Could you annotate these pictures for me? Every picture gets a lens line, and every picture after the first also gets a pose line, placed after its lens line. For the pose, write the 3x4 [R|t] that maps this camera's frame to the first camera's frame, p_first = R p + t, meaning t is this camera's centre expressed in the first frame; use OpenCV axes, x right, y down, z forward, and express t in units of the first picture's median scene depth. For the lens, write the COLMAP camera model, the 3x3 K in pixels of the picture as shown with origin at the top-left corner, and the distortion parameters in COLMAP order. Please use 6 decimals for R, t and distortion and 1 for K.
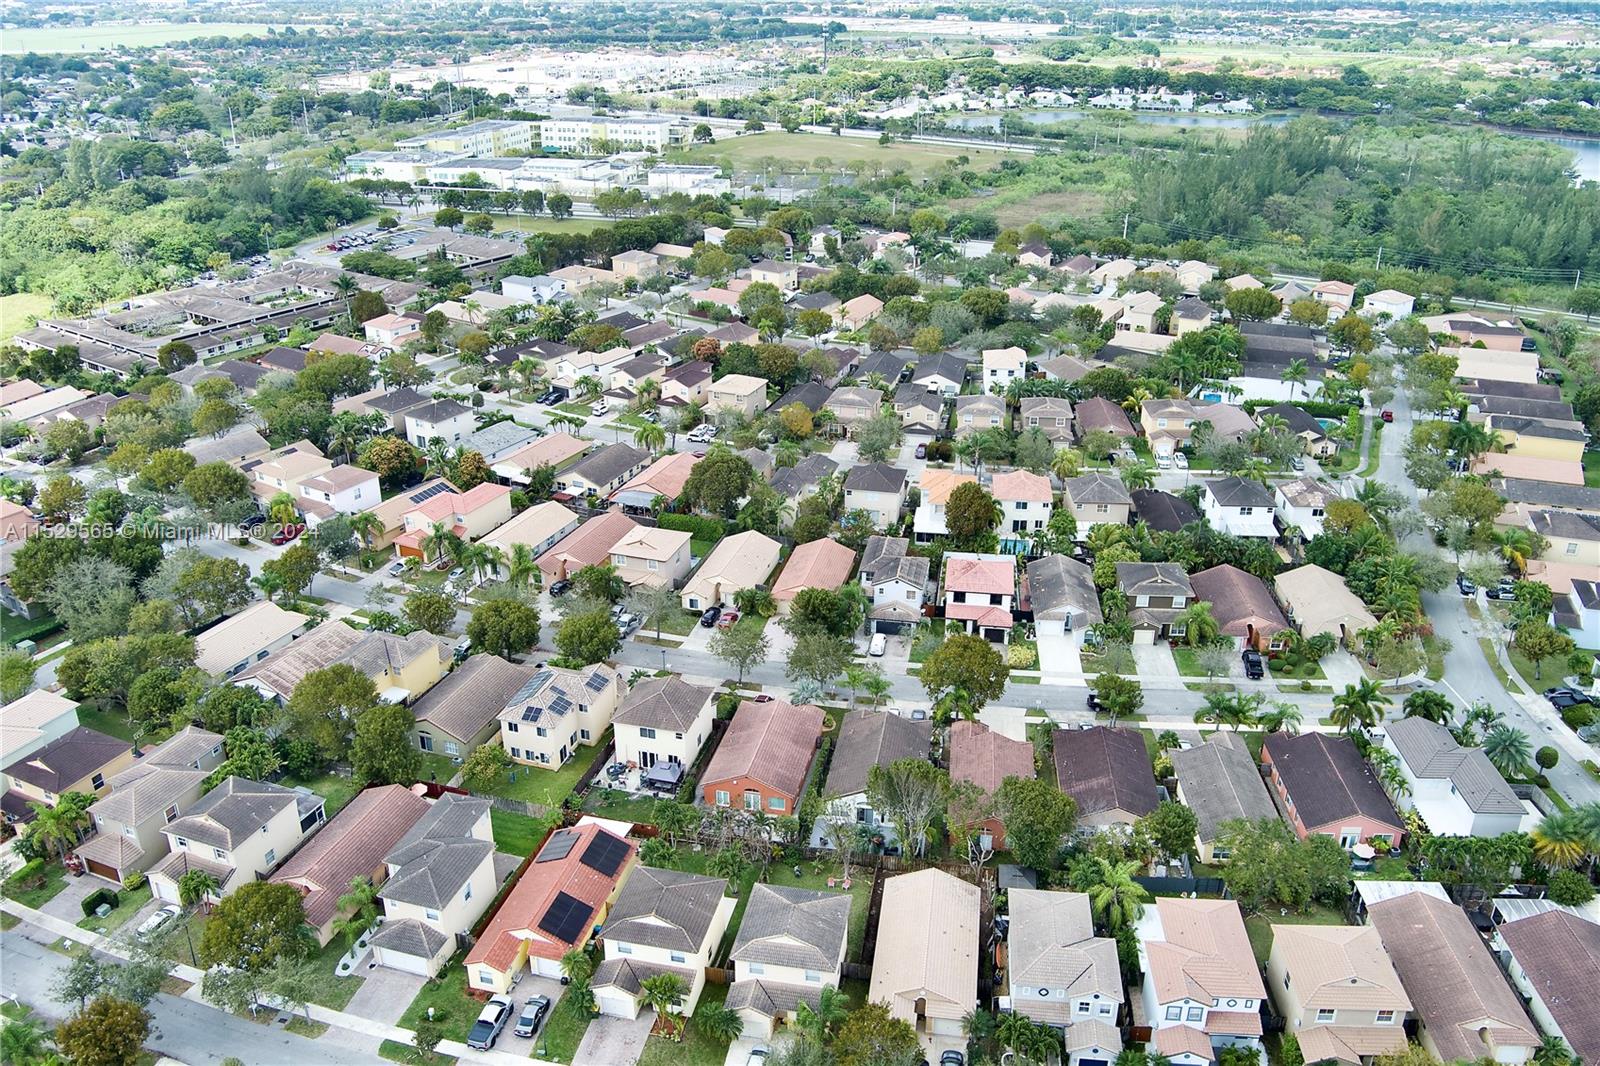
lens RADIAL K [[1297.3, 0, 793.5], [0, 1297.3, 520.4], [0, 0, 1]] dist [-0.081730, 0.038666]
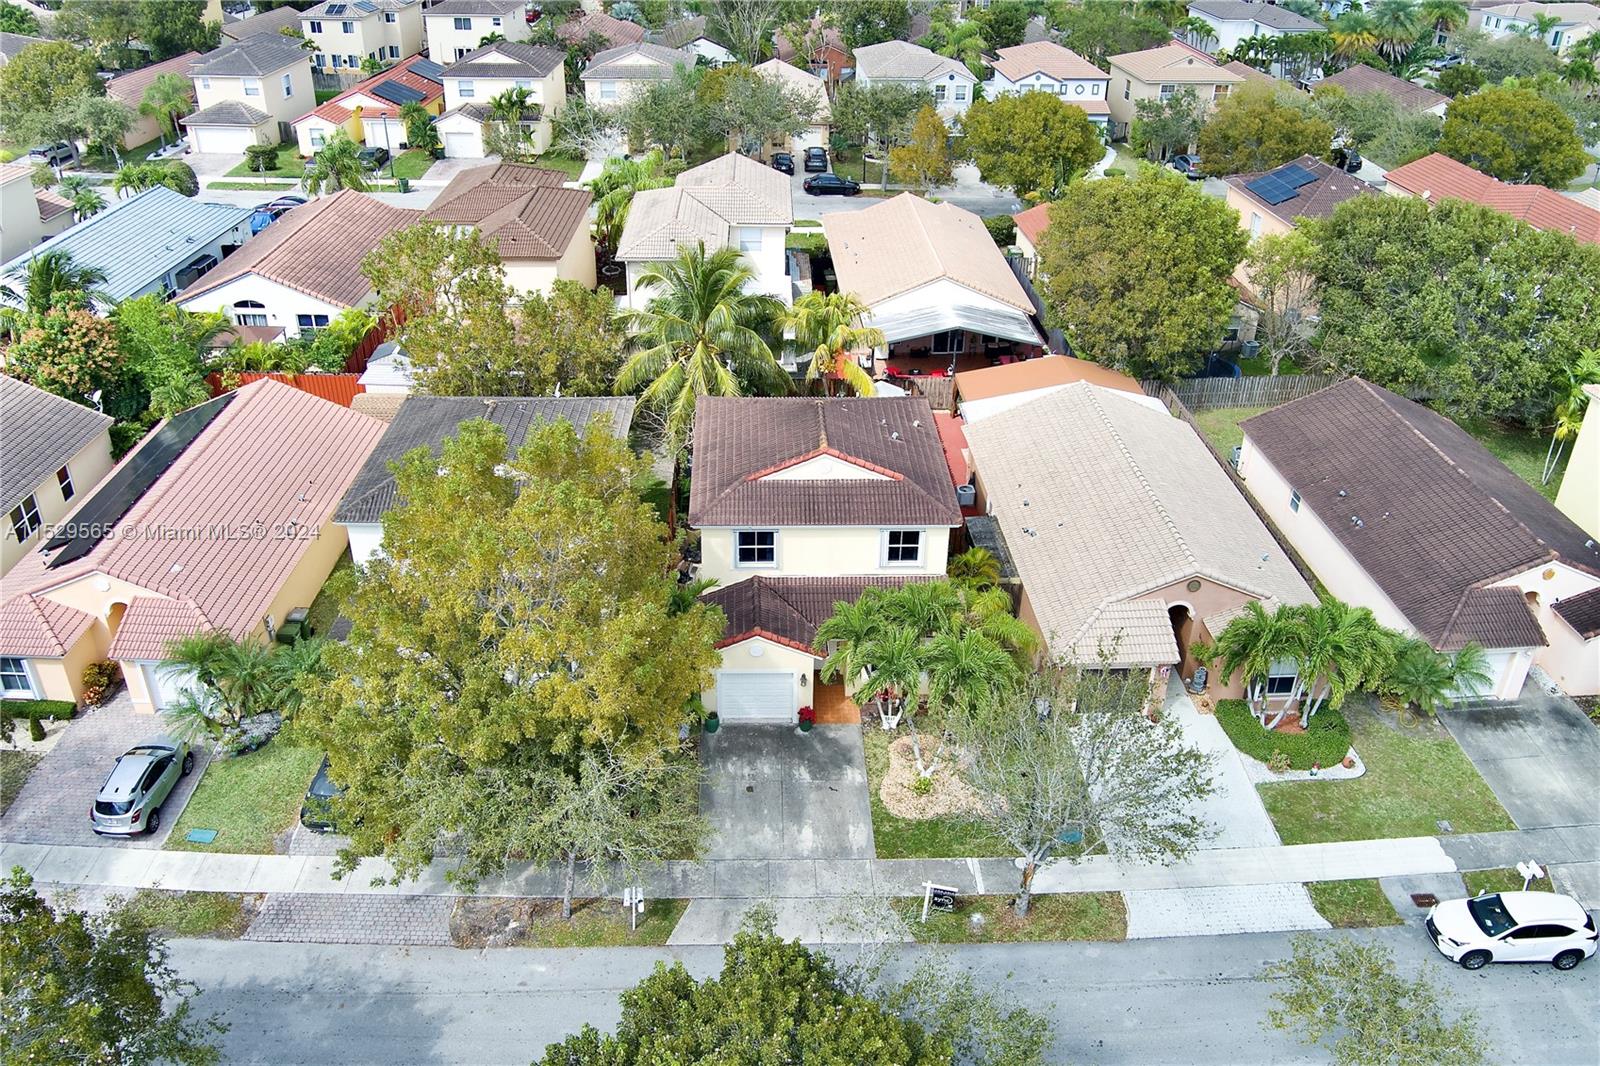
lens RADIAL K [[1297.3, 0, 794.8], [0, 1297.3, 528.4], [0, 0, 1]] dist [-0.081730, 0.038666]
pose [[0.982036, -0.082047, 0.169920, -0.052586], [0.062393, 0.991058, 0.117945, 0.366993], [-0.178078, -0.105224, 0.978374, -0.003604]]
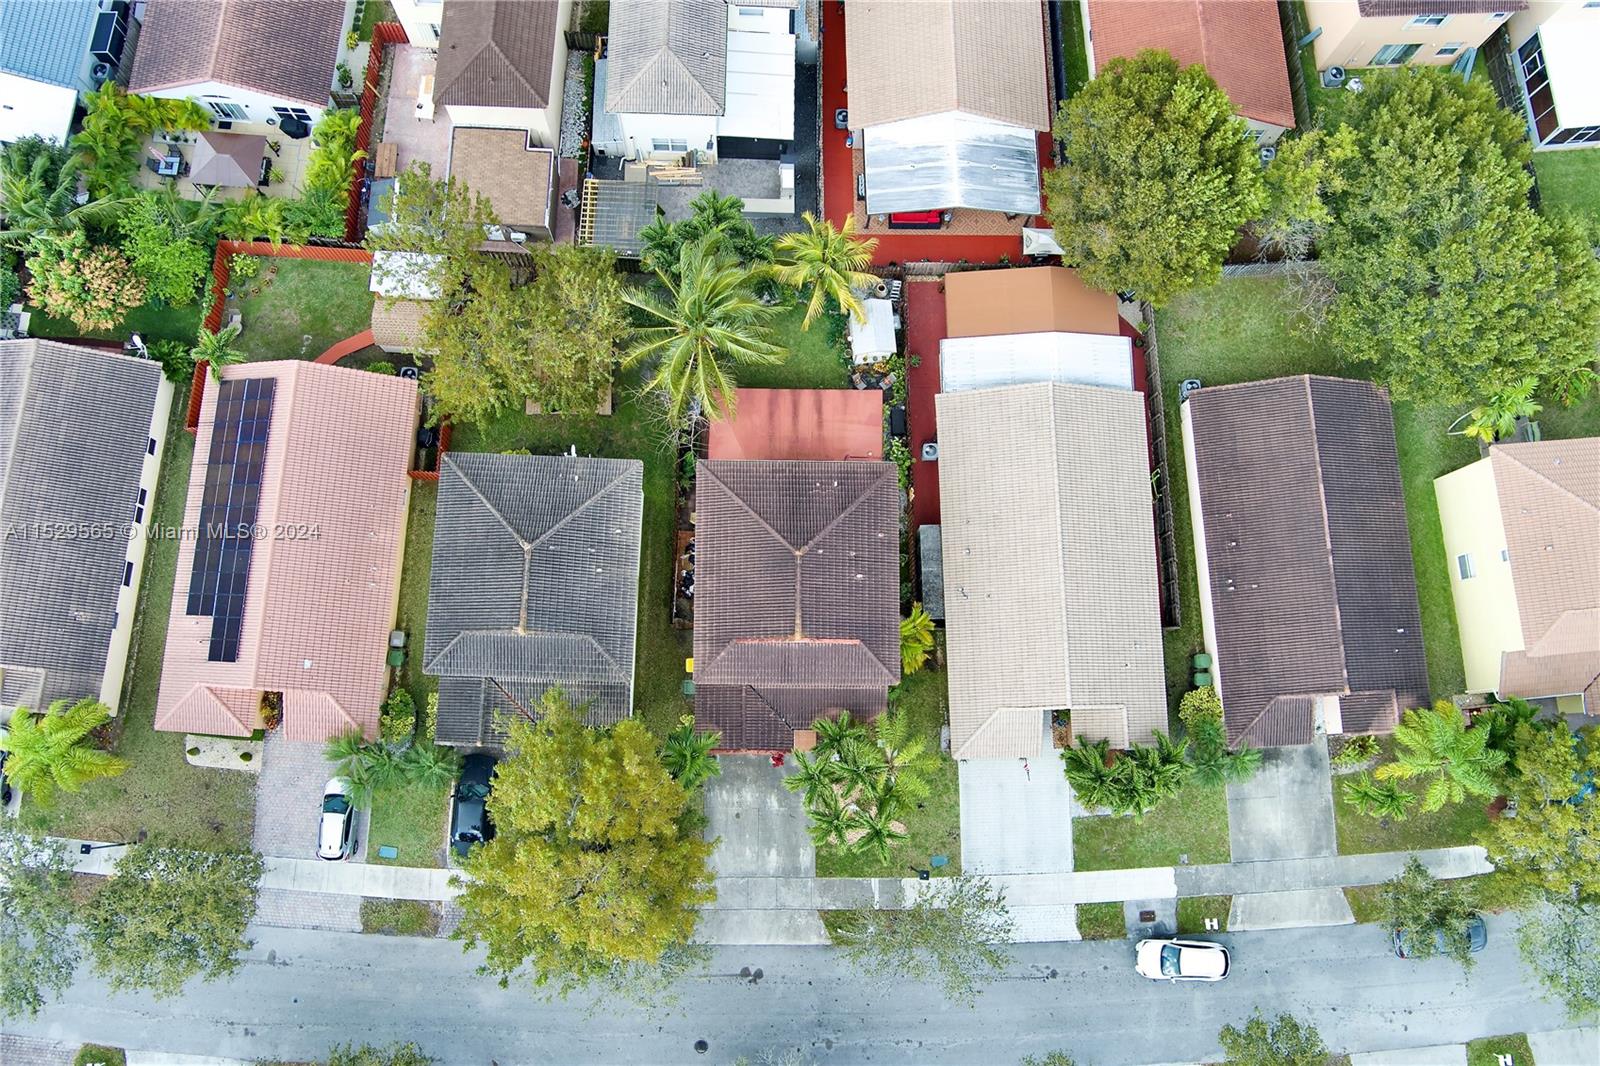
lens RADIAL K [[1297.3, 0, 794.9], [0, 1297.3, 537.1], [0, 0, 1]] dist [-0.081730, 0.038666]
pose [[0.987916, -0.141299, 0.063684, -0.020227], [0.026346, 0.558025, 0.829406, 0.097727], [-0.152732, -0.817706, 0.555005, 0.086428]]
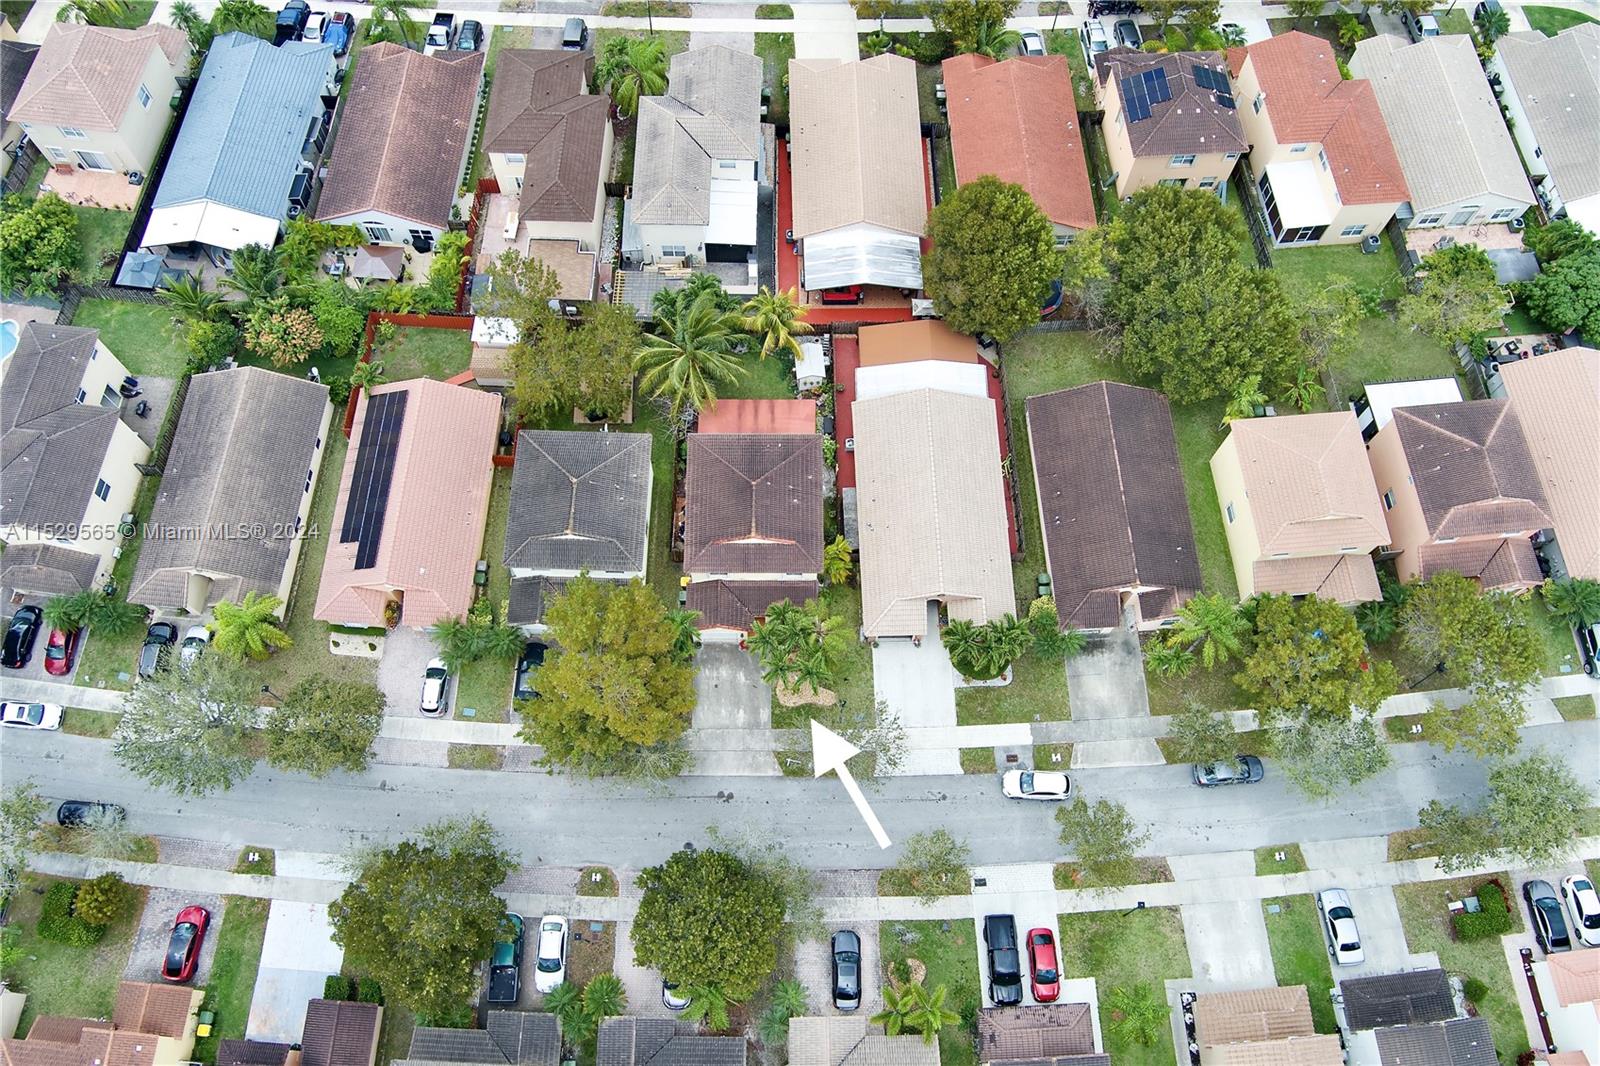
lens RADIAL K [[1297.3, 0, 794.5], [0, 1297.3, 535.4], [0, 0, 1]] dist [-0.081730, 0.038666]
pose [[0.987553, -0.139326, 0.072994, -0.022529], [0.049047, 0.713714, 0.698718, 0.041314], [-0.149446, -0.686440, 0.711664, -0.103539]]
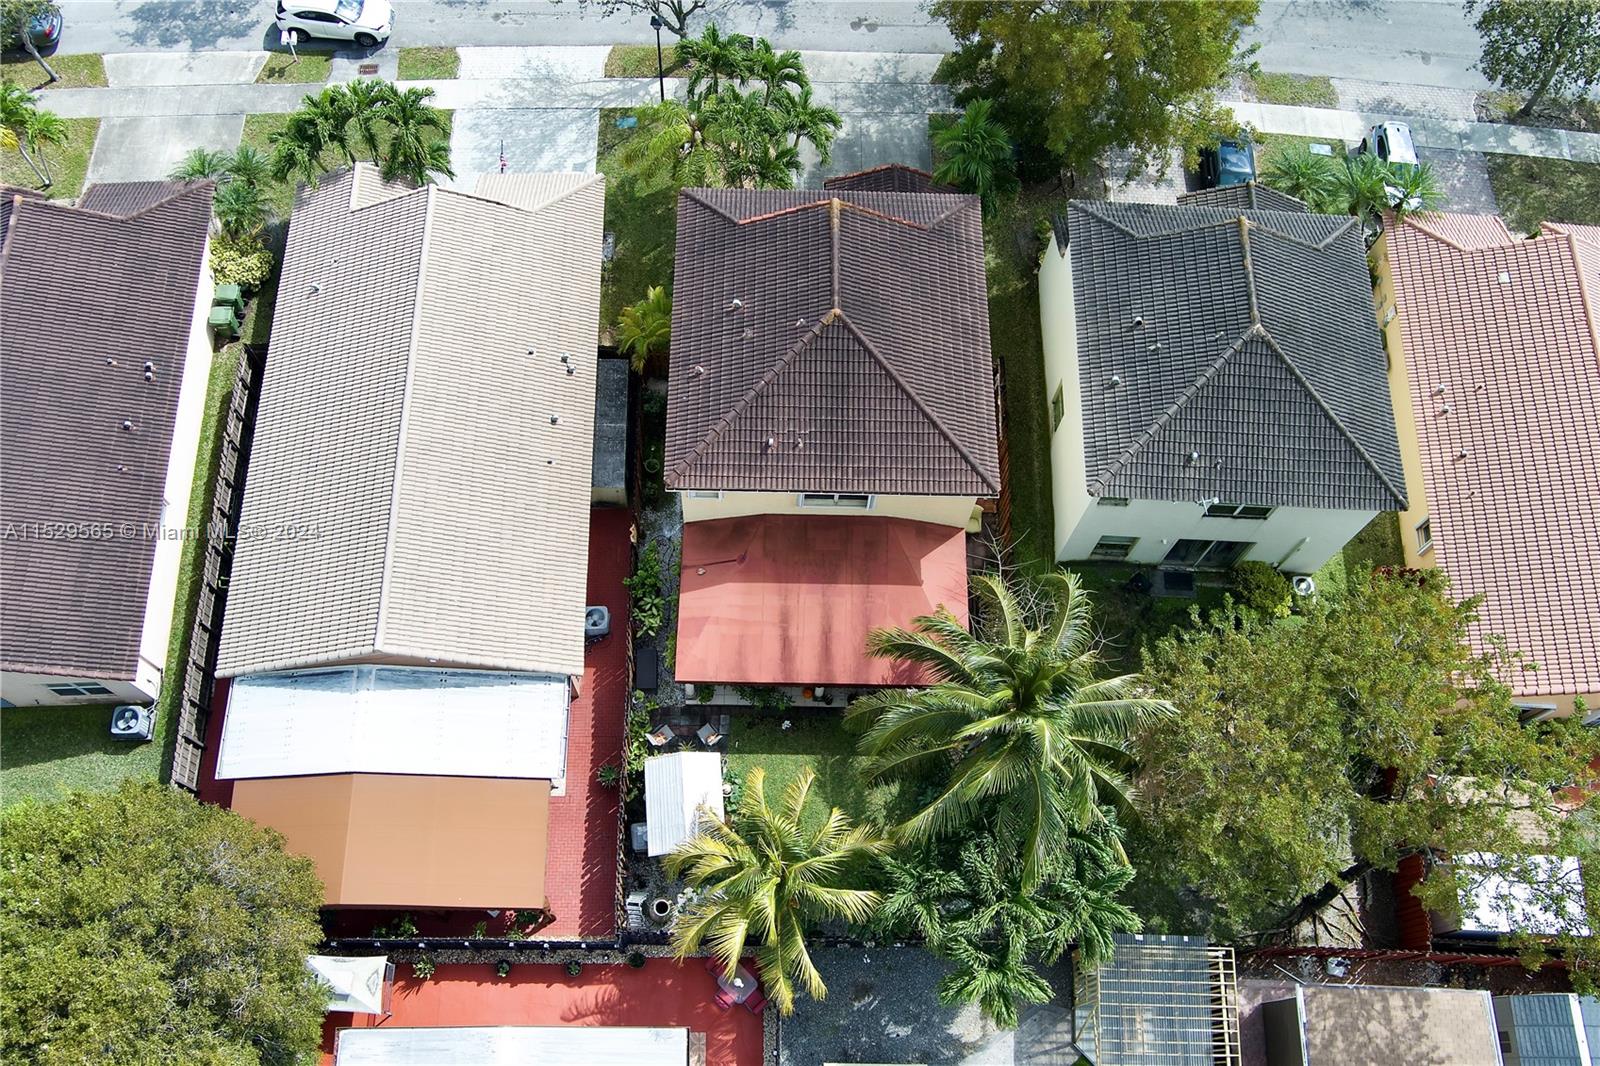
lens RADIAL K [[1297.3, 0, 790.3], [0, 1297.3, 531.6], [0, 0, 1]] dist [-0.081730, 0.038666]
pose [[-0.988357, 0.122596, -0.090111, 0.031479], [-0.090697, 0.000799, 0.995878, 0.167863], [0.122163, 0.992456, 0.010329, 0.298110]]
